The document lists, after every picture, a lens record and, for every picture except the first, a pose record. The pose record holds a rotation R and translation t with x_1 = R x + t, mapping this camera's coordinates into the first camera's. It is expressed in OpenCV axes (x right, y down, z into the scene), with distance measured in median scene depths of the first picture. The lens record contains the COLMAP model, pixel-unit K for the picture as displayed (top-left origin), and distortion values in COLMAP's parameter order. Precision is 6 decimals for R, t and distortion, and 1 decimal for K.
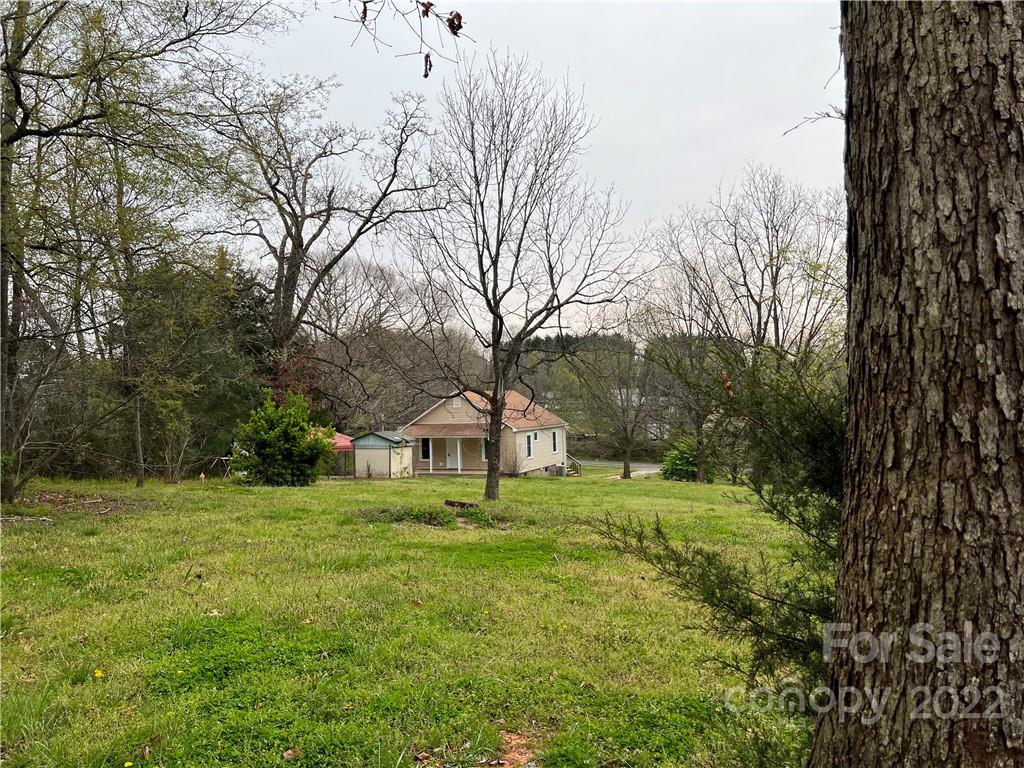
lens RADIAL K [[767.4, 0, 512.0], [0, 767.4, 384.0], [0, 0, 1]] dist [-0.000074, -0.000159]
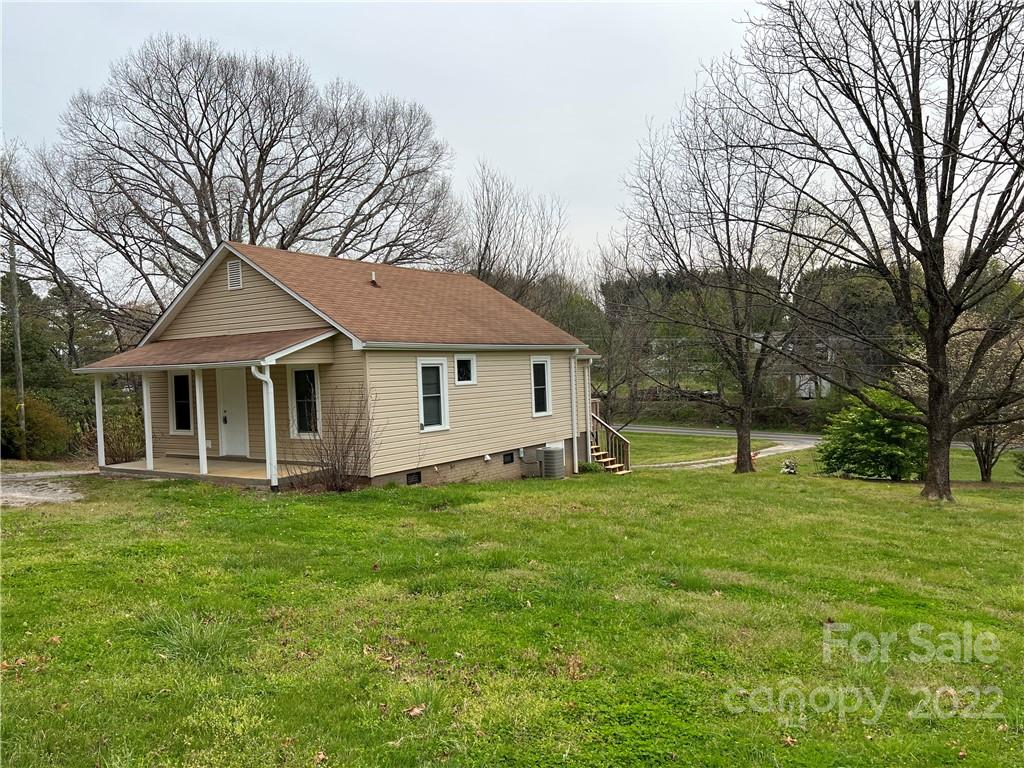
lens RADIAL K [[767.4, 0, 512.0], [0, 767.4, 384.0], [0, 0, 1]] dist [-0.000074, -0.000159]
pose [[0.983157, -0.006015, -0.182665, 0.099997], [0.014471, 0.998882, 0.044995, 0.048524], [0.182190, -0.046880, 0.982145, 0.530567]]
